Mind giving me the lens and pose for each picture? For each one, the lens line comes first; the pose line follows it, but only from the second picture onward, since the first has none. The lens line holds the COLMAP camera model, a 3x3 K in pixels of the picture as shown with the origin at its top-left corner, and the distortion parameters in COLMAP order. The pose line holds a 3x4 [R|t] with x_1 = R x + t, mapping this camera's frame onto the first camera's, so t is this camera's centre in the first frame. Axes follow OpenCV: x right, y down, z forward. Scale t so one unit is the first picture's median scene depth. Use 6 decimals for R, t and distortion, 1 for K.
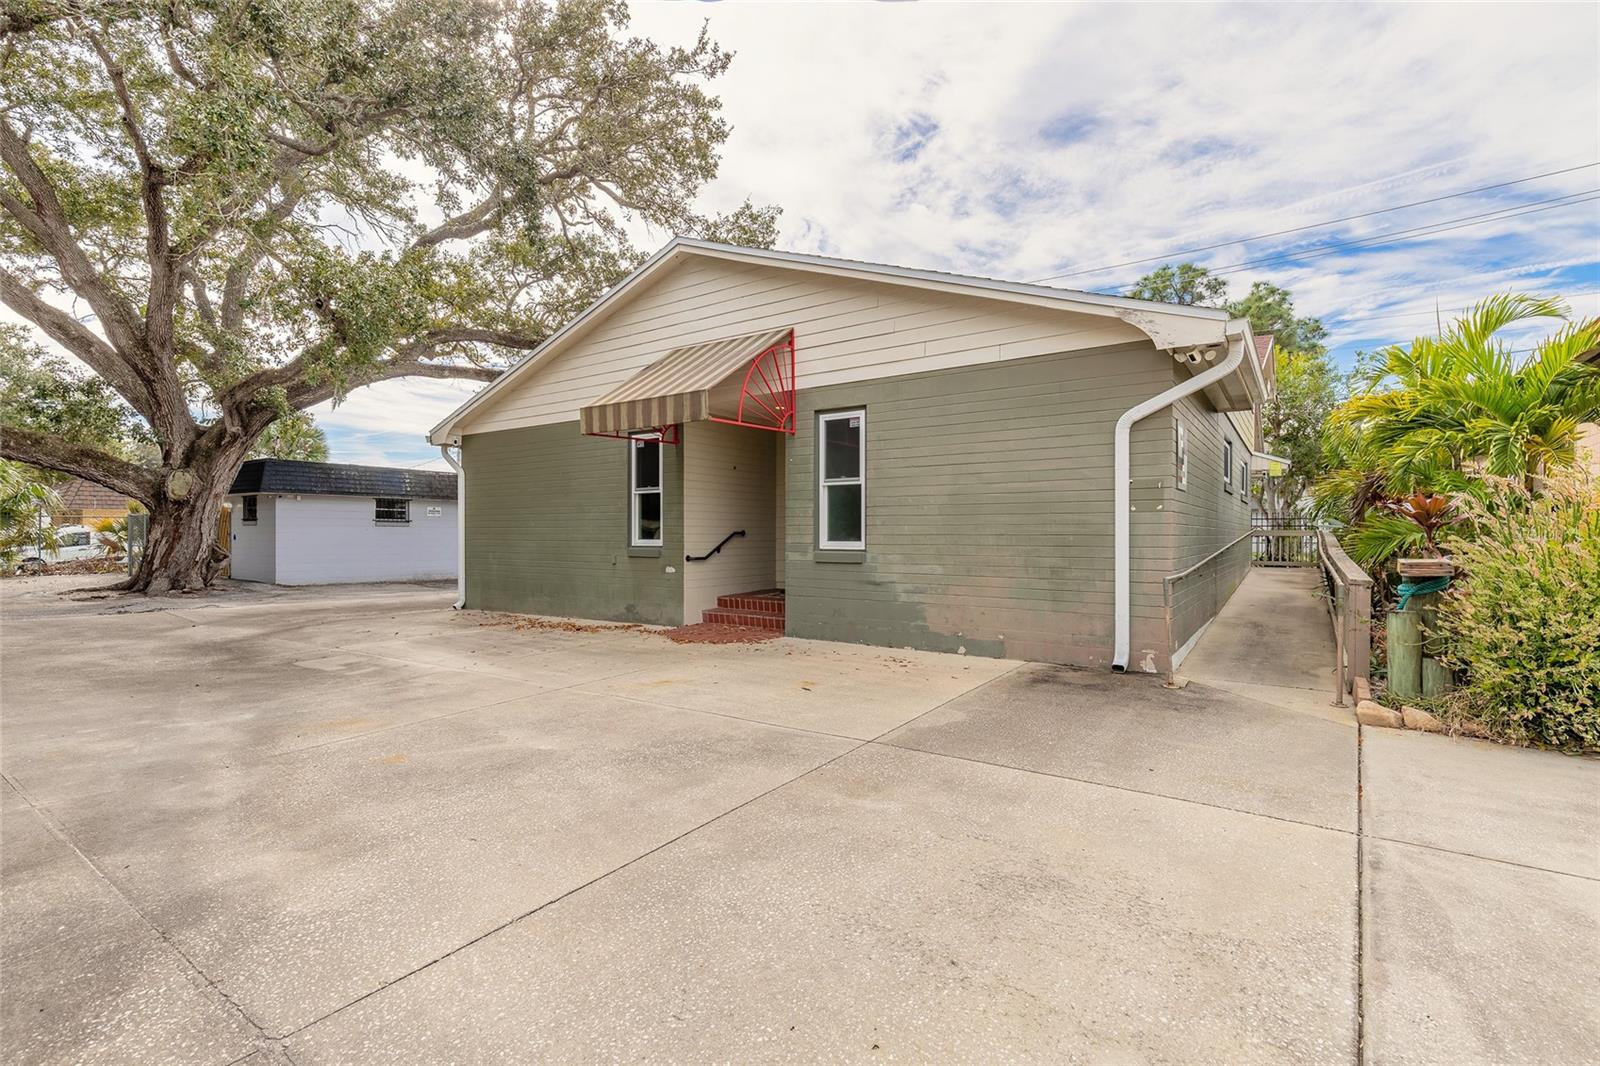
lens RADIAL K [[720.8, 0, 815.9], [0, 720.8, 538.1], [0, 0, 1]] dist [0.004221, 0.000213]
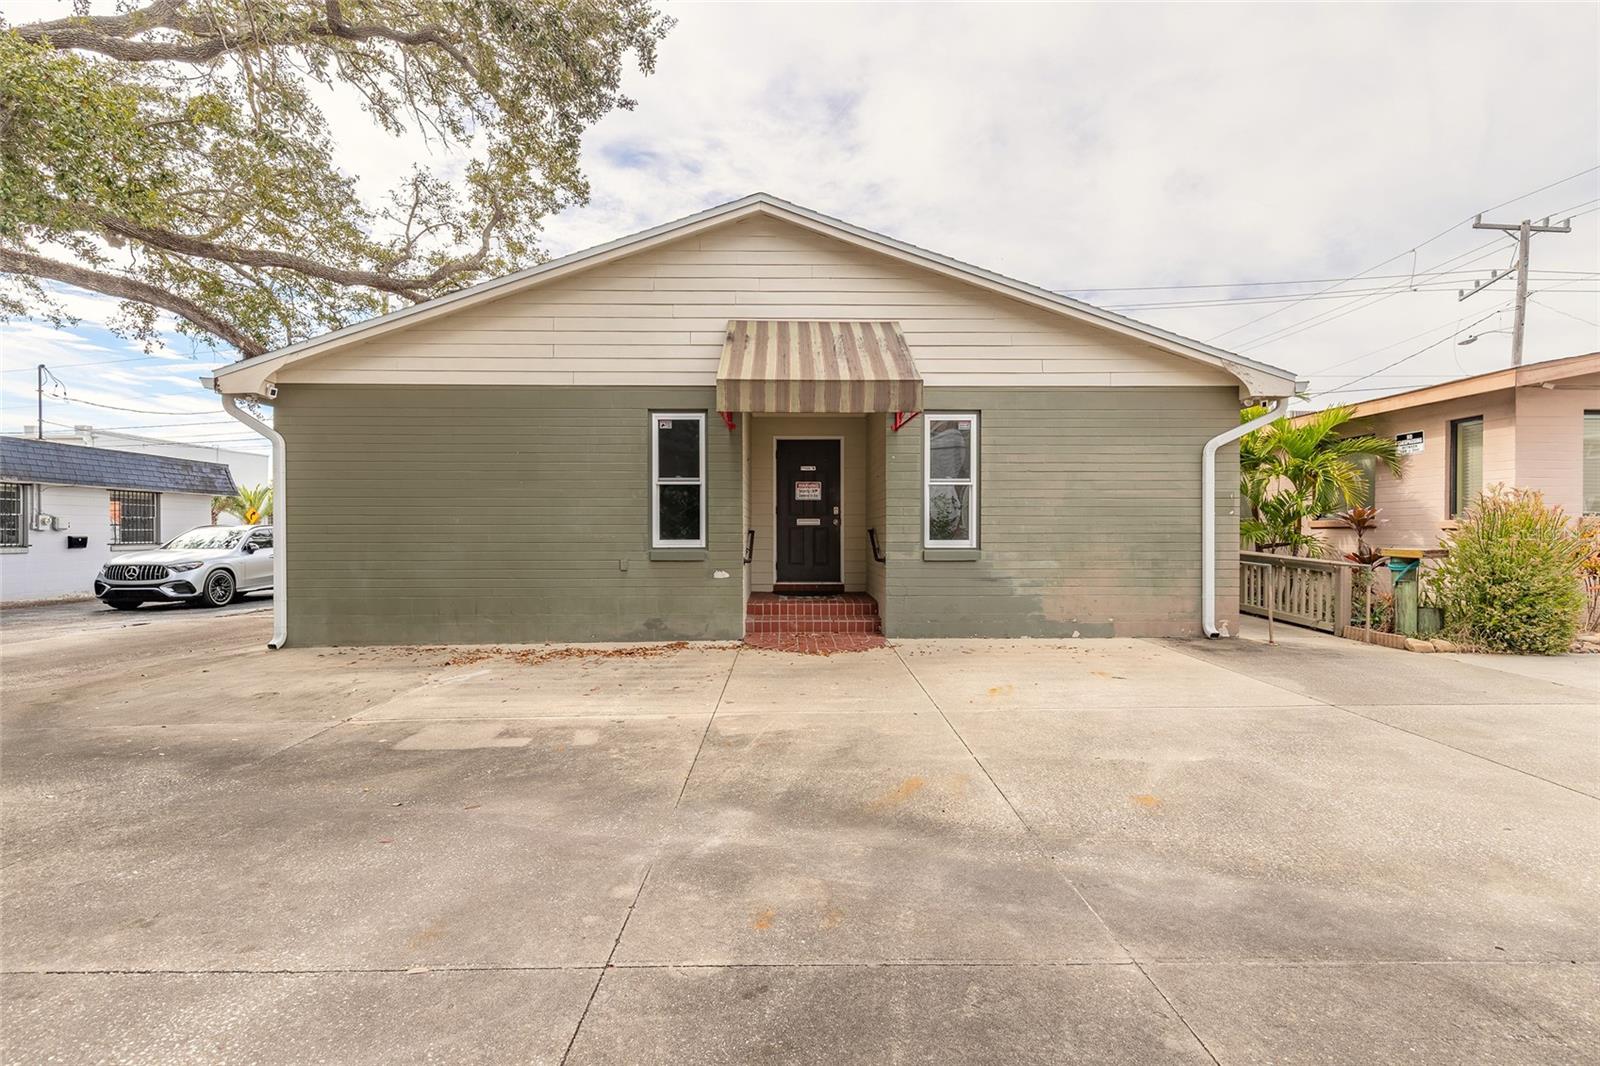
lens RADIAL K [[720.8, 0, 815.9], [0, 720.8, 538.1], [0, 0, 1]] dist [0.004221, 0.000213]
pose [[0.815814, -0.007673, 0.578263, -0.770294], [0.004574, 0.999966, 0.006815, -0.006669], [-0.578296, -0.002915, 0.815822, 0.293953]]
